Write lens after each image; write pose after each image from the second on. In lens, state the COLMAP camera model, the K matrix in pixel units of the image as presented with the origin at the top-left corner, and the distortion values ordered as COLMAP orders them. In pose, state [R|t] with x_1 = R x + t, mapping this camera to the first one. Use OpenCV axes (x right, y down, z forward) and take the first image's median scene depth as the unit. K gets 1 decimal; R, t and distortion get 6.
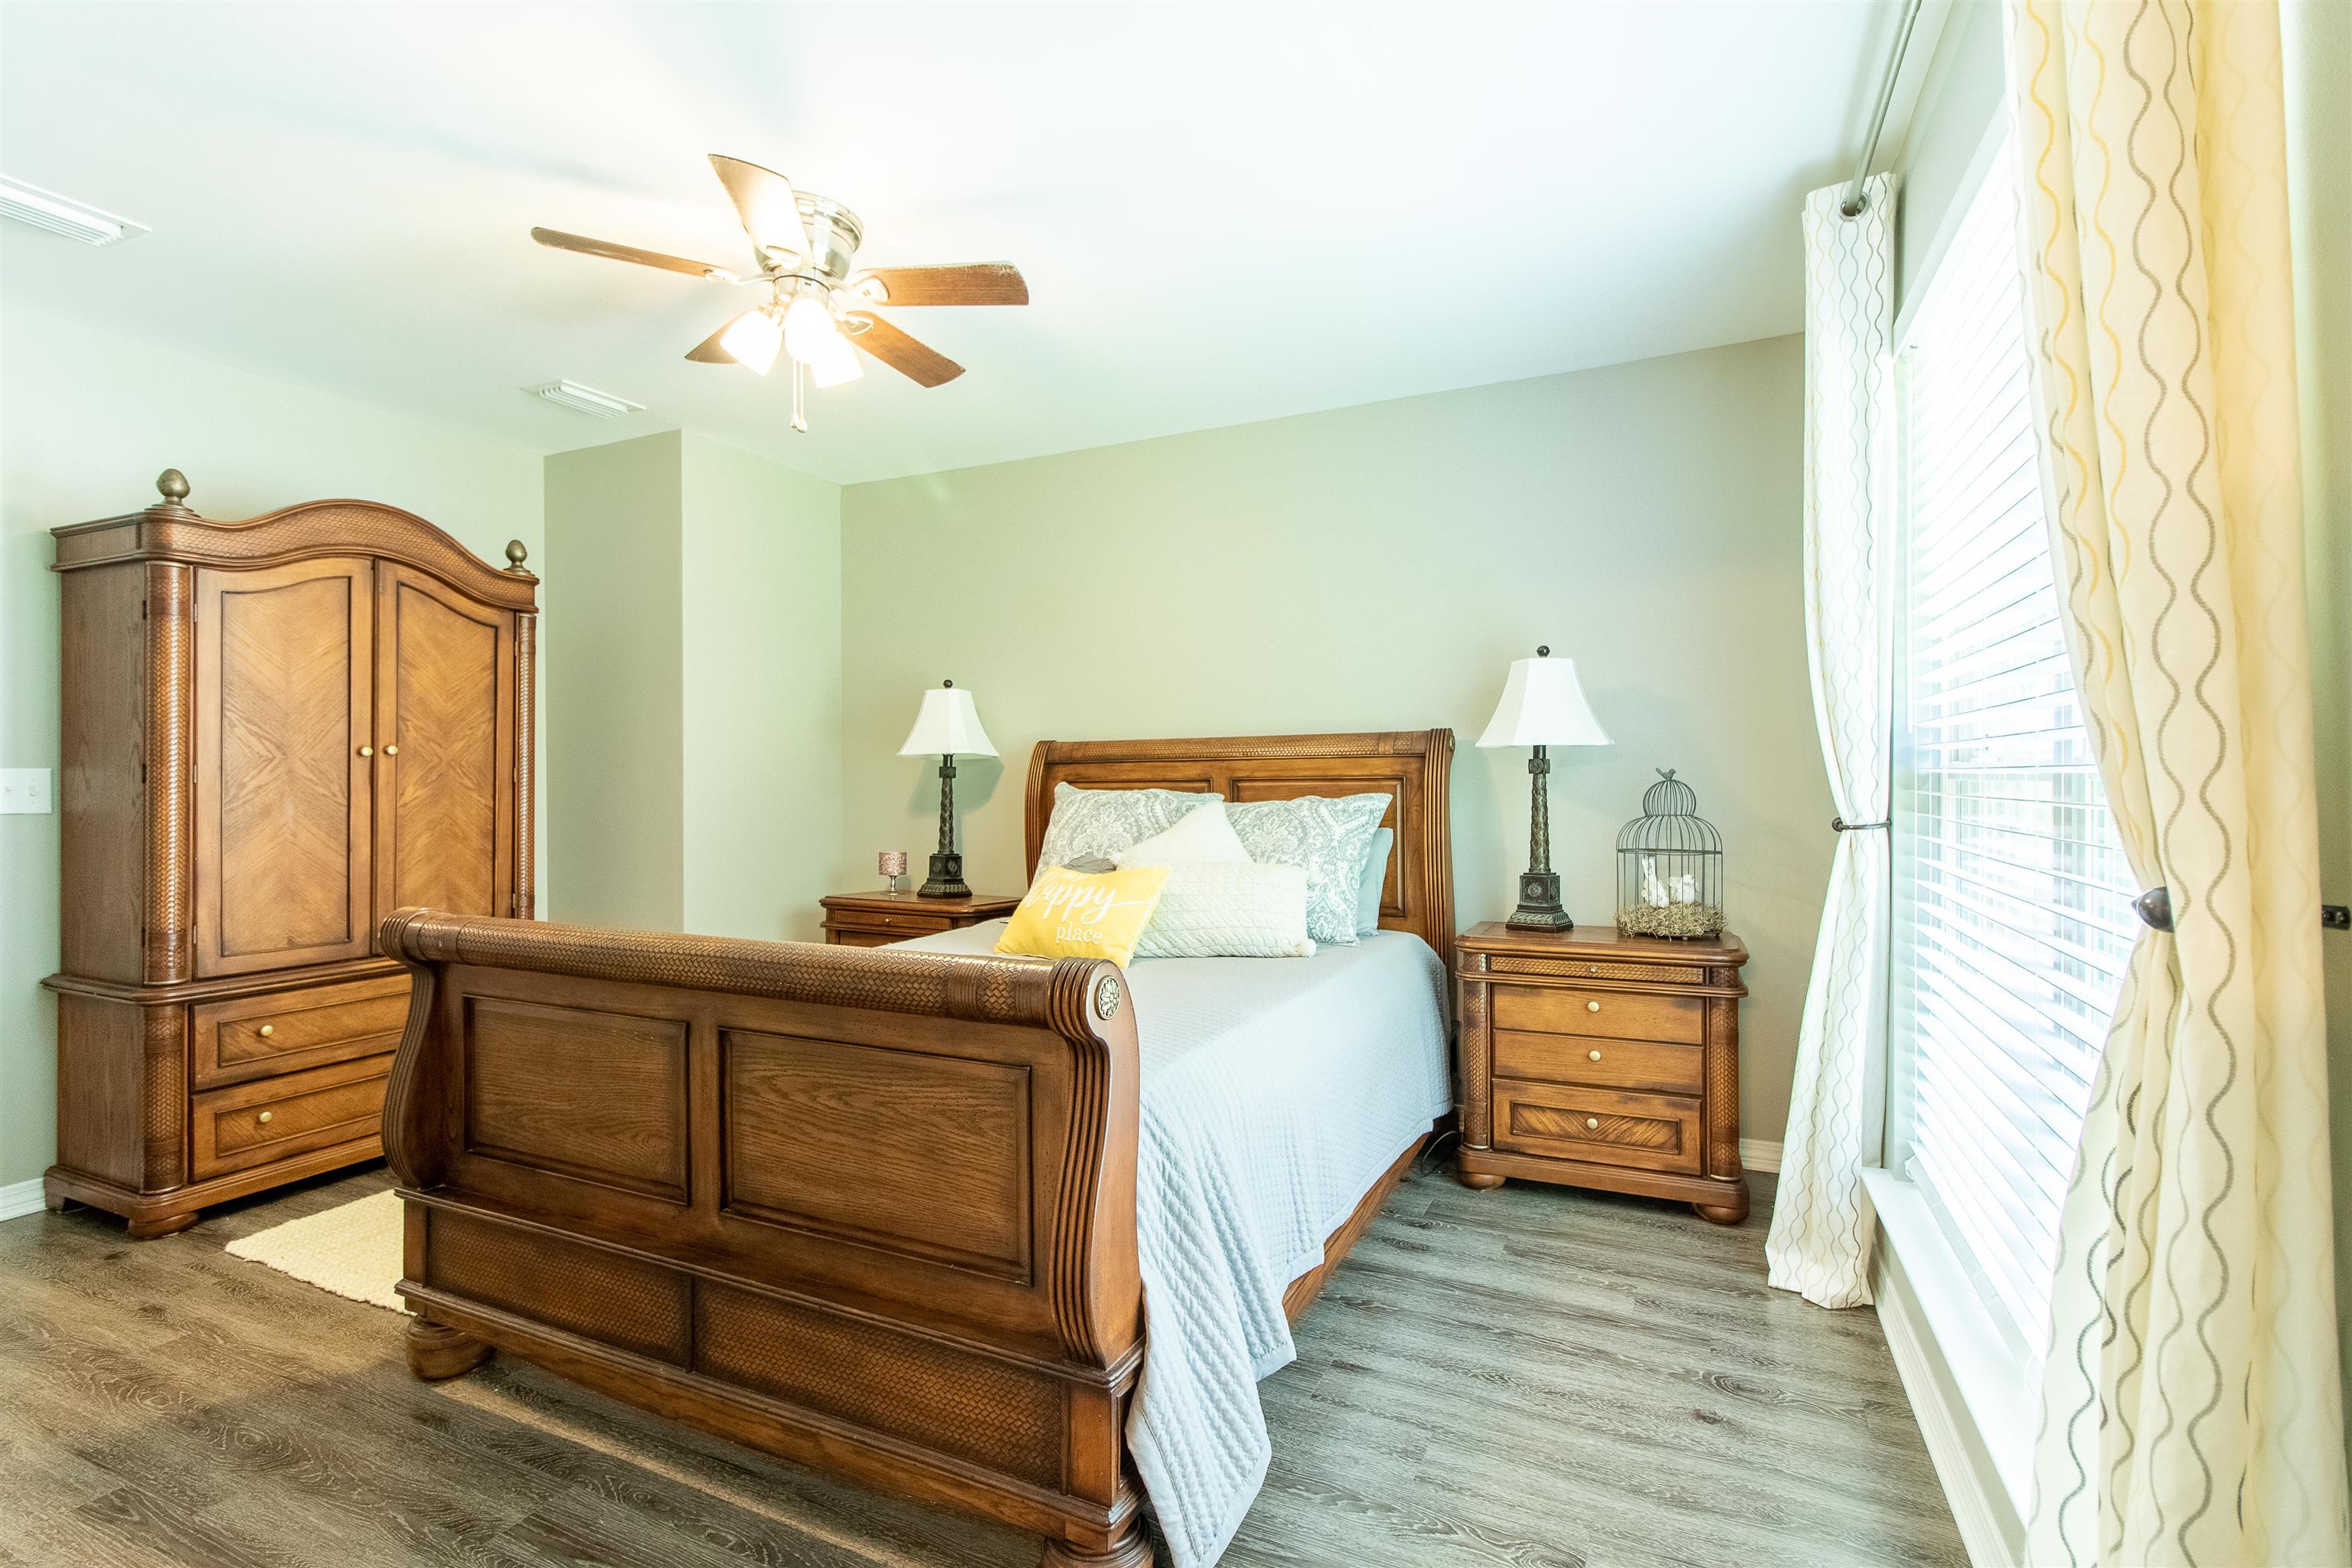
lens RADIAL K [[1071.0, 0, 1168.0], [0, 1071.0, 771.9], [0, 0, 1]] dist [0.006595, 0.000235]
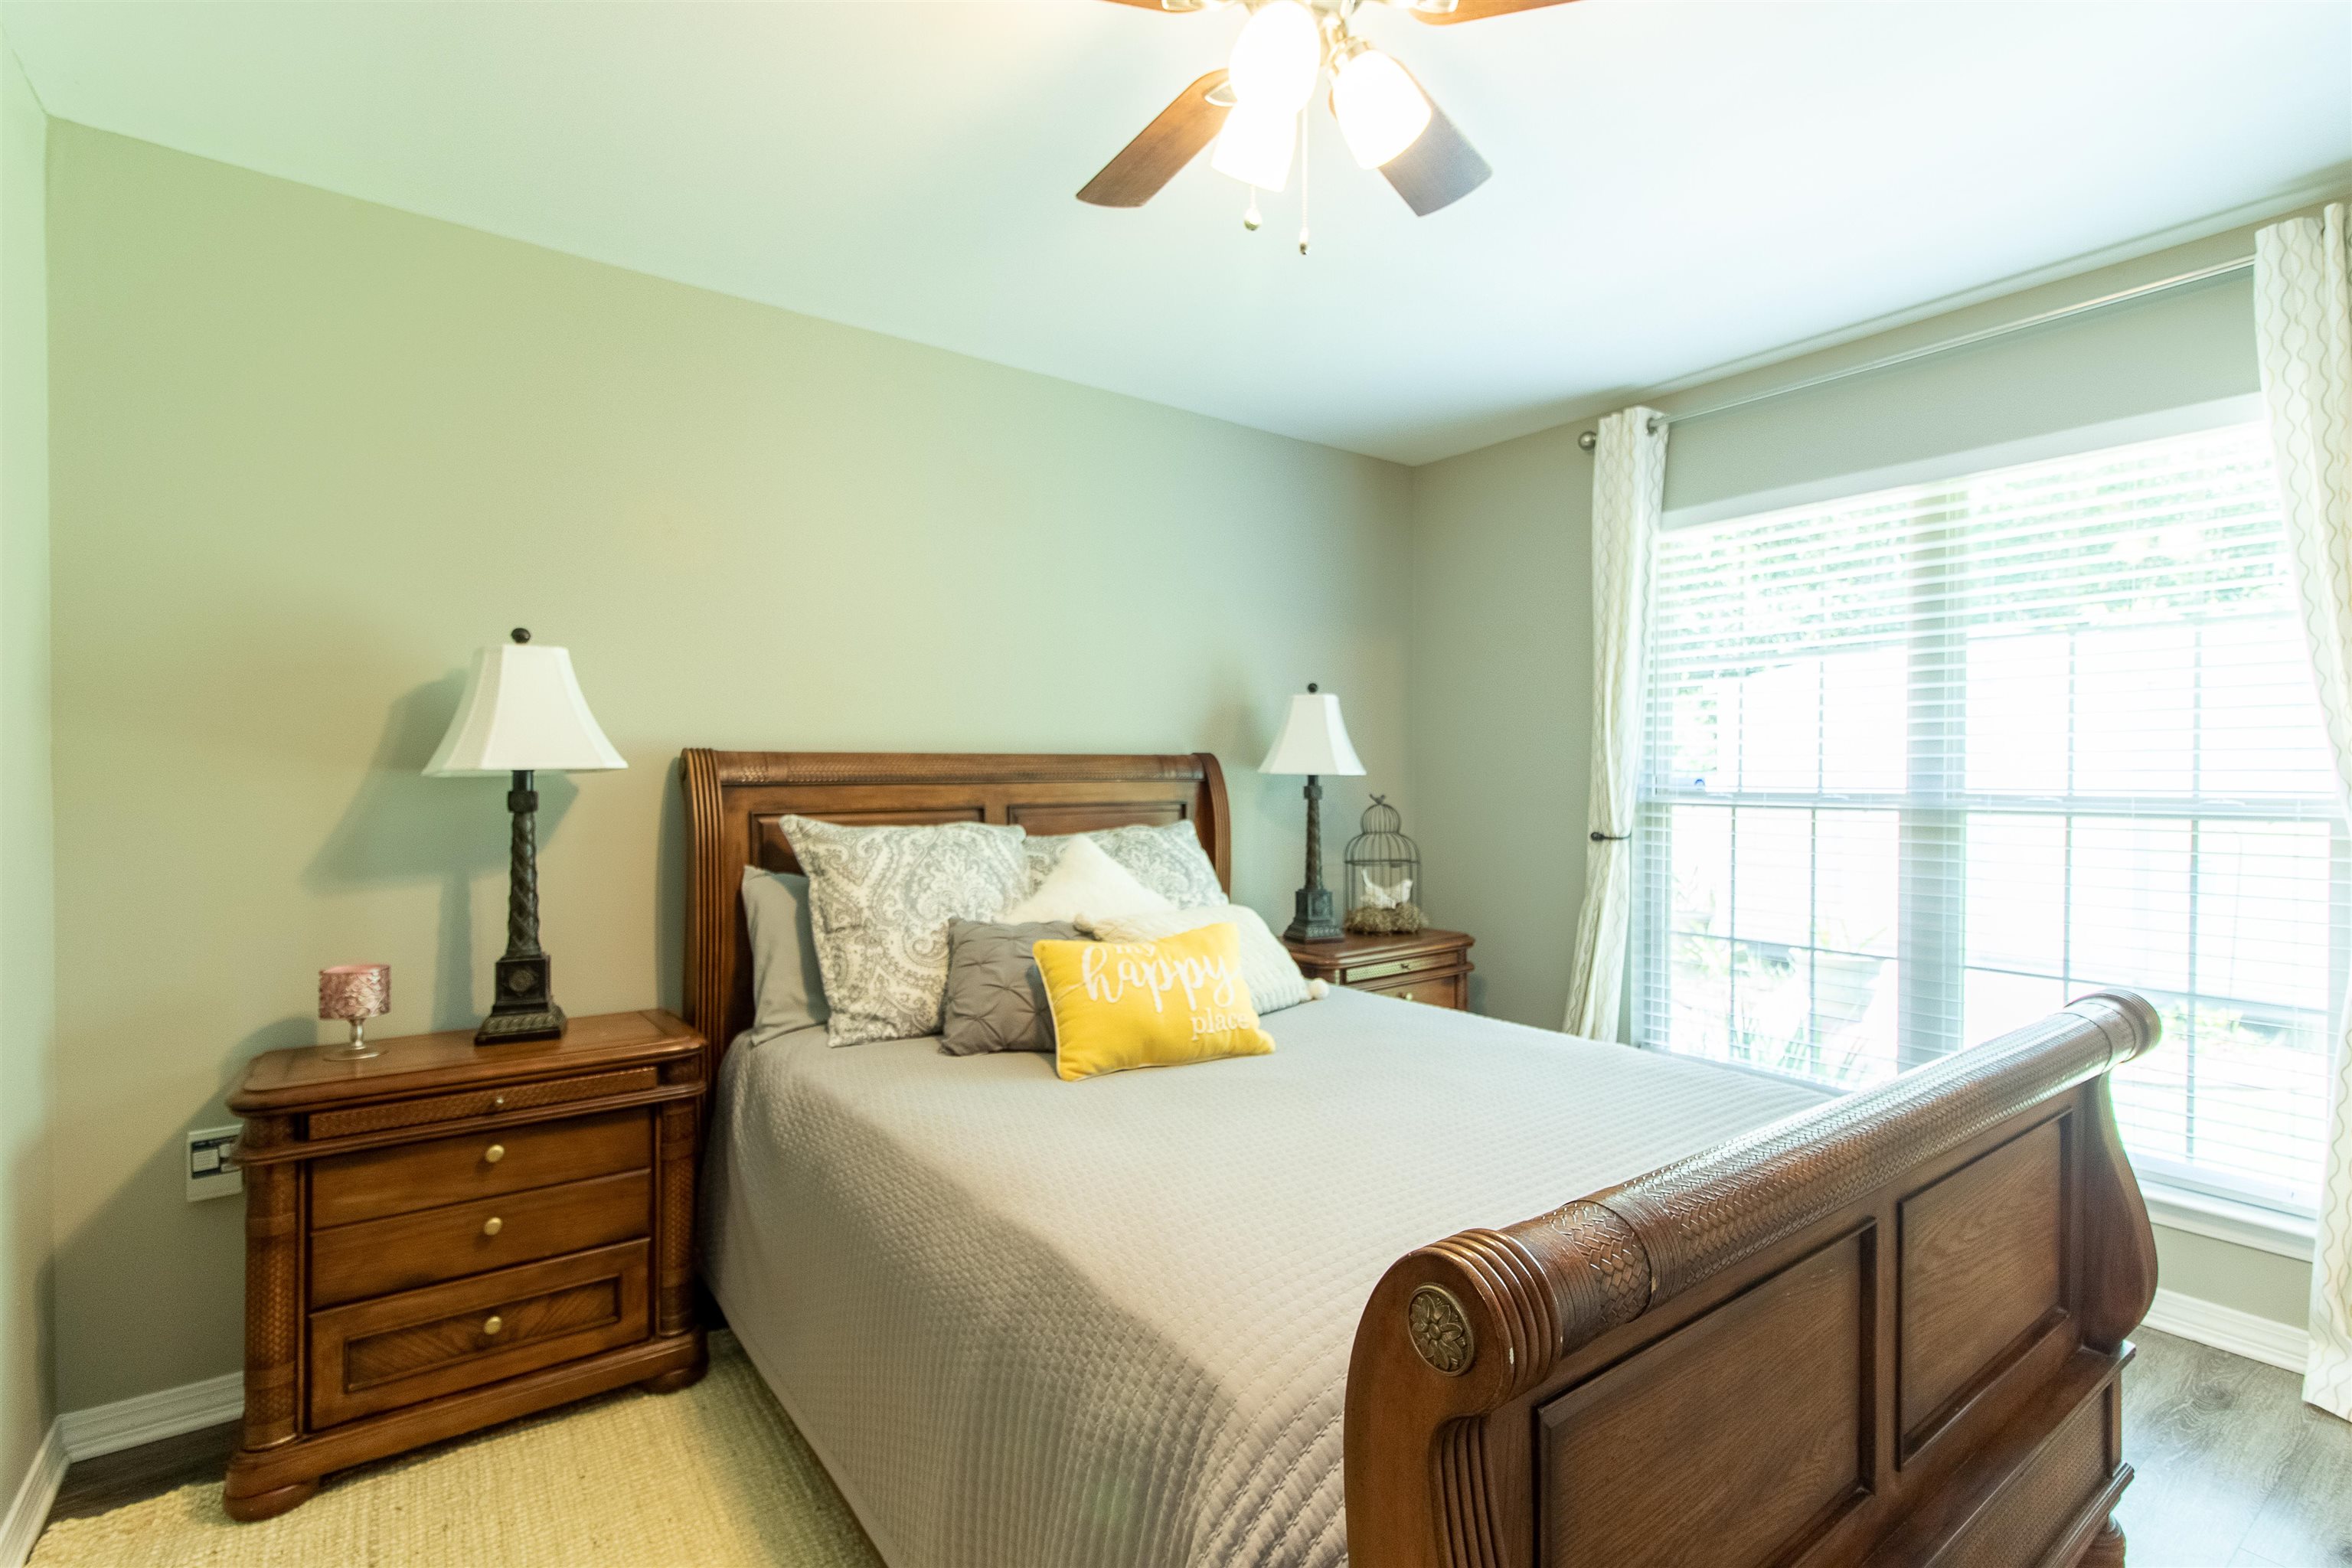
lens RADIAL K [[1071.0, 0, 1186.6], [0, 1071.0, 783.0], [0, 0, 1]] dist [0.006595, 0.000235]
pose [[0.464768, 0.002751, 0.885428, -0.591309], [-0.007204, 0.999974, 0.000675, -0.012671], [-0.885403, -0.006693, 0.464776, 0.516900]]
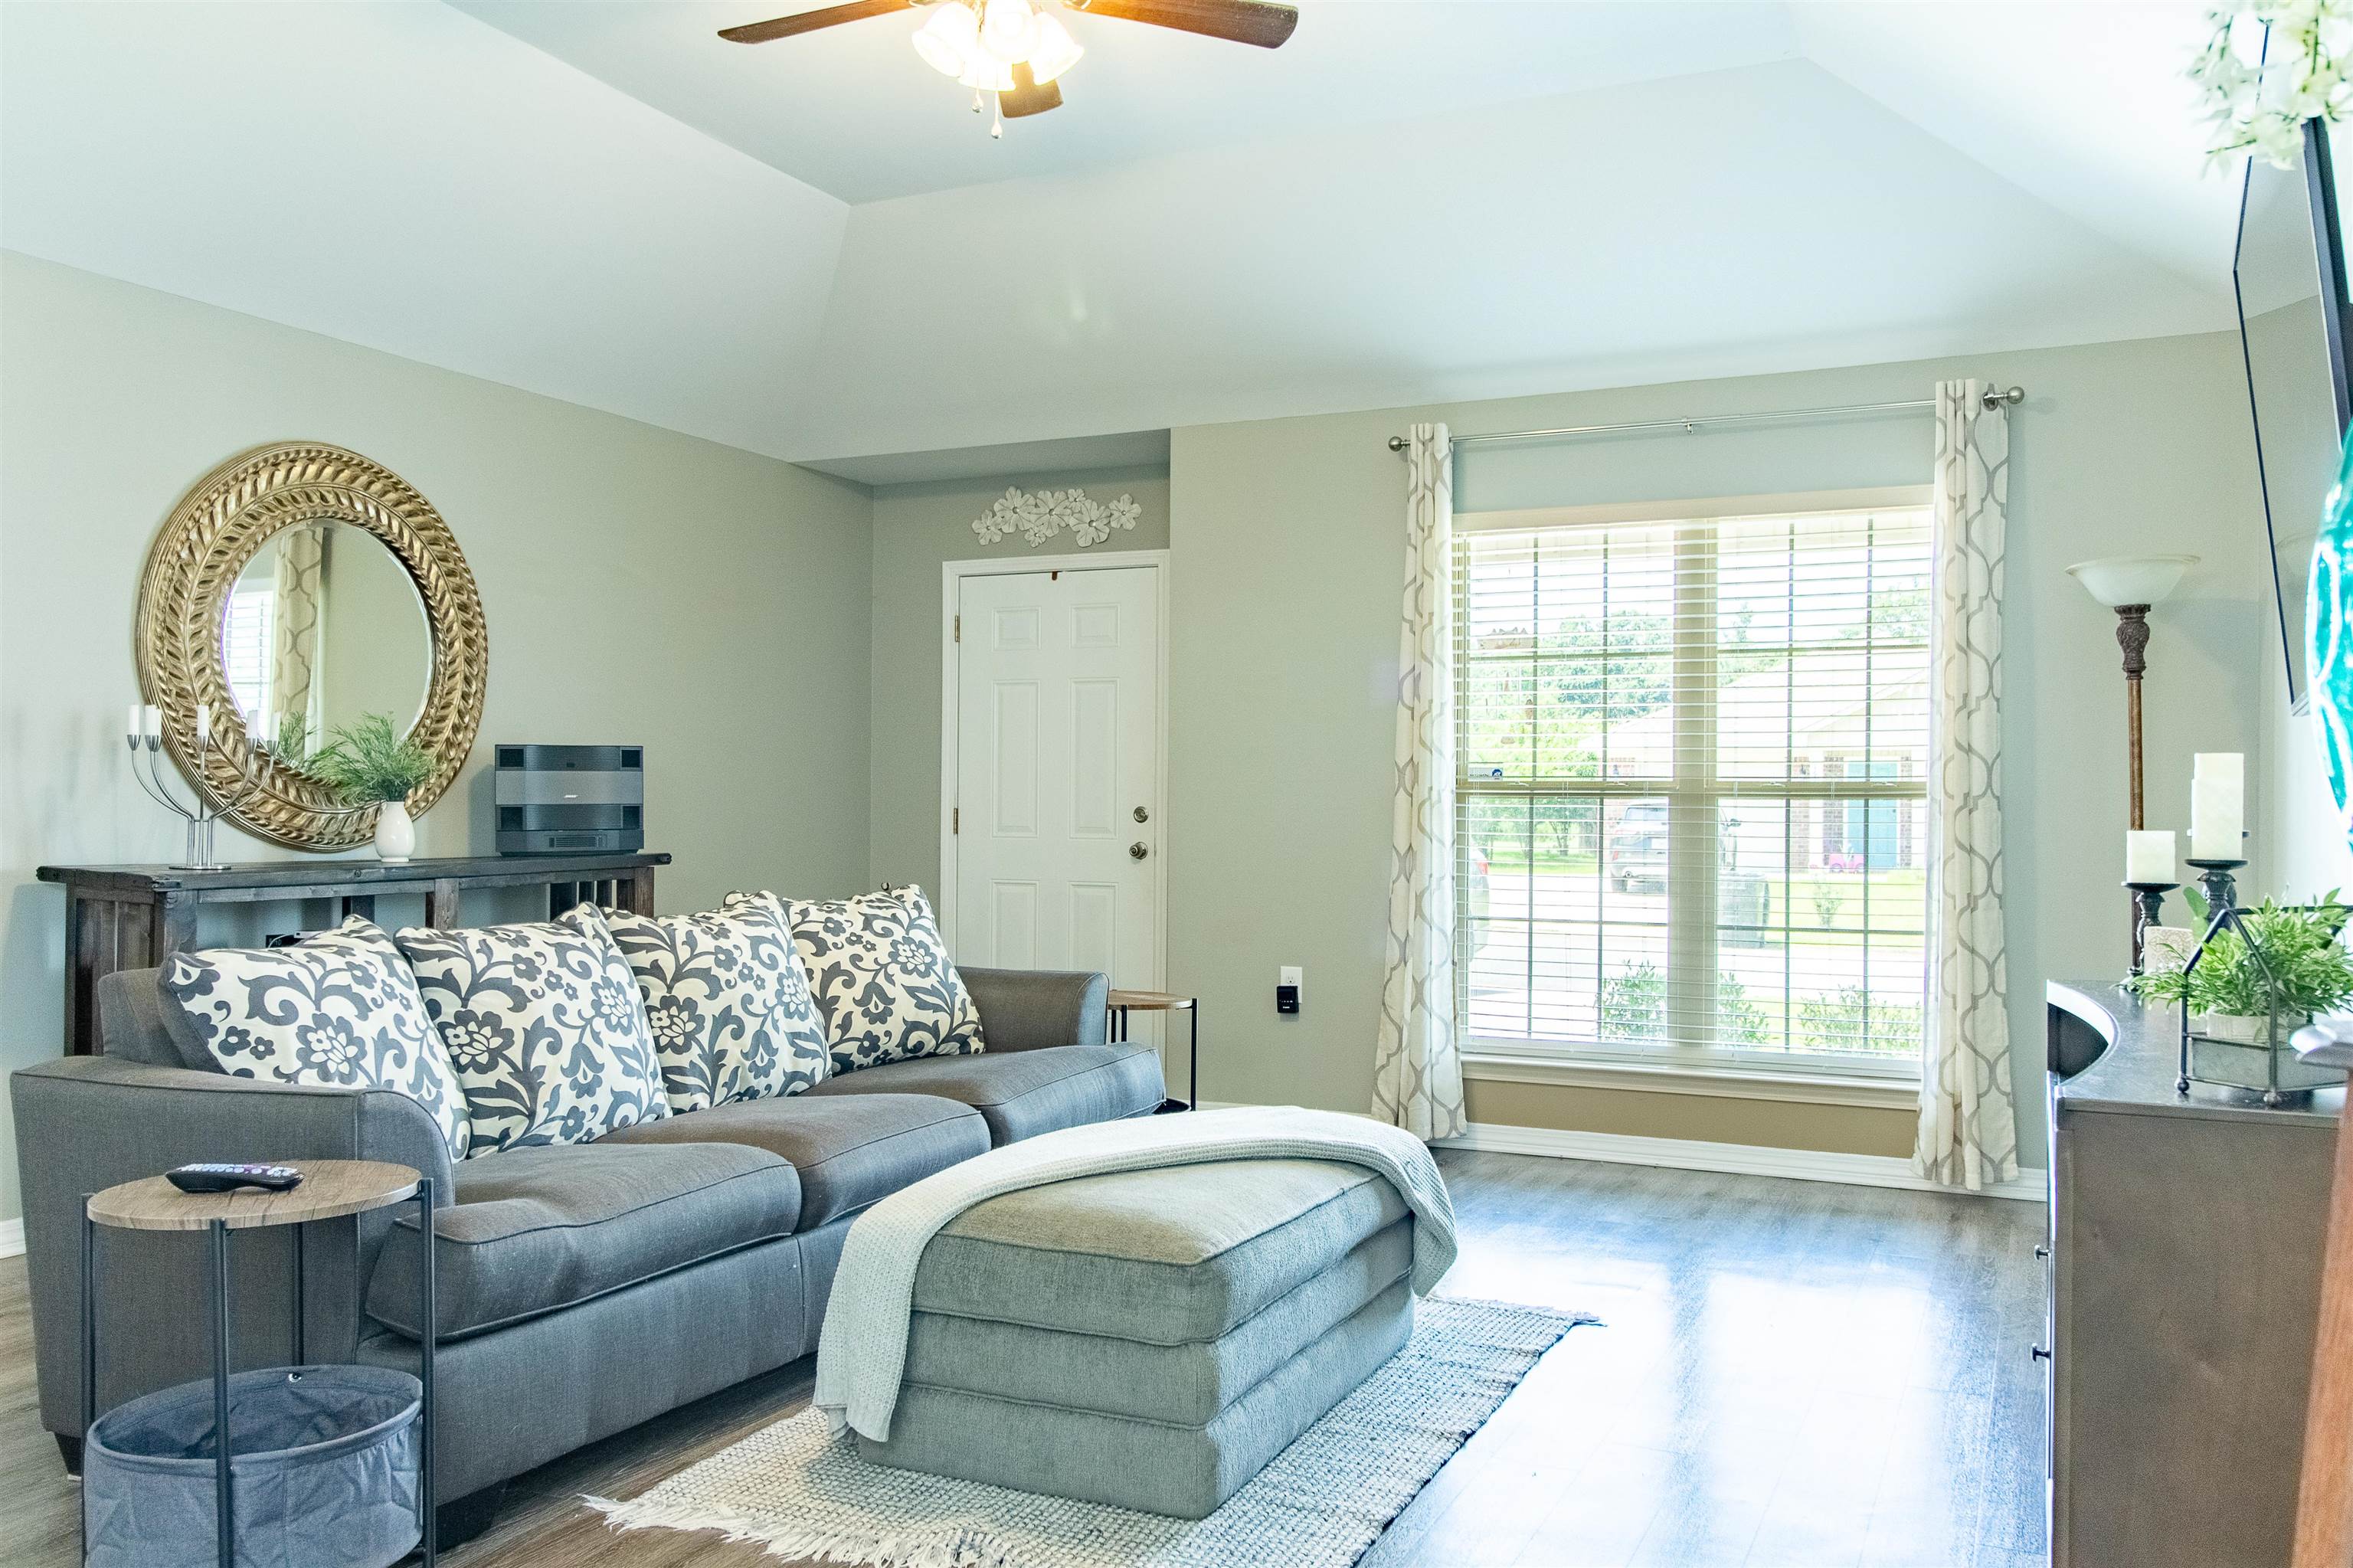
lens RADIAL K [[1839.8, 0, 1178.9], [0, 1839.8, 794.9], [0, 0, 1]] dist [0.010706, -0.007656]
pose [[-0.000273, -0.003249, 0.999995, -1.223247], [-0.000188, 0.999995, 0.003249, -0.002032], [-1.000000, -0.000187, -0.000273, 0.838966]]
